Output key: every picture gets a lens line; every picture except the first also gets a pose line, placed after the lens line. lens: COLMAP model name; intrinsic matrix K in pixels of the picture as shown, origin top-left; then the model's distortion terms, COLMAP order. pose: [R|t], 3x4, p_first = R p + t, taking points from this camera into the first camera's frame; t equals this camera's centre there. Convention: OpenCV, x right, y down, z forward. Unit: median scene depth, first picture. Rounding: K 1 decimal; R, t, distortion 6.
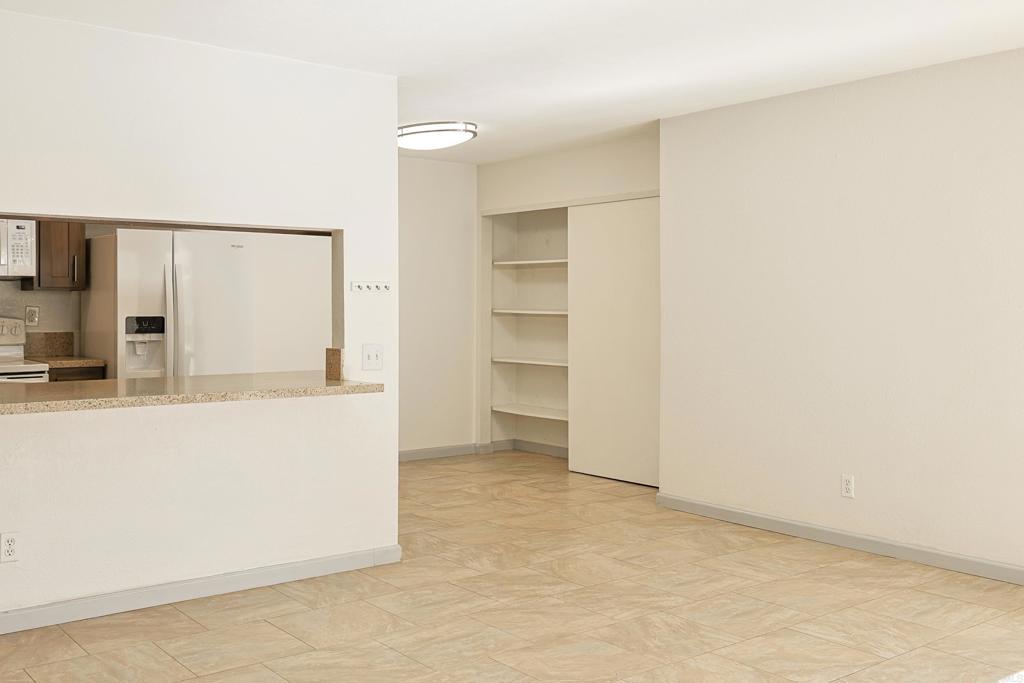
lens RADIAL K [[1026.4, 0, 508.3], [0, 1026.4, 299.1], [0, 0, 1]] dist [-0.003919, 0.010585]
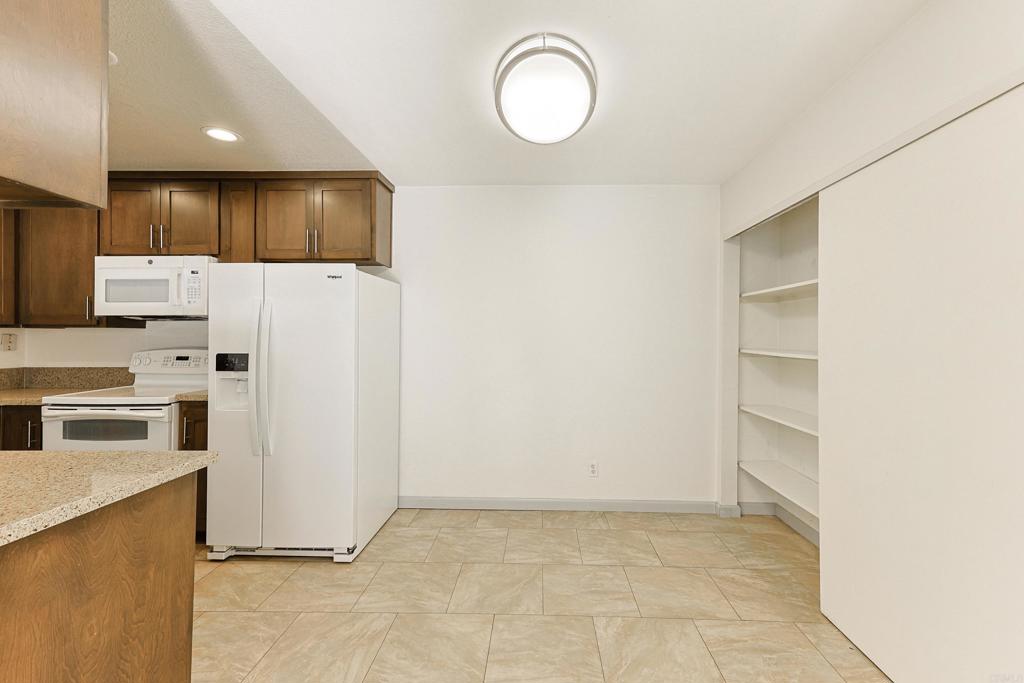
lens RADIAL K [[439.1, 0, 525.6], [0, 439.1, 336.3], [0, 0, 1]] dist [0.016605, -0.000075]
pose [[0.762798, -0.000409, -0.646636, 0.124887], [-0.001145, 0.999997, -0.001984, 0.001229], [0.646635, 0.002254, 0.762796, 0.884778]]
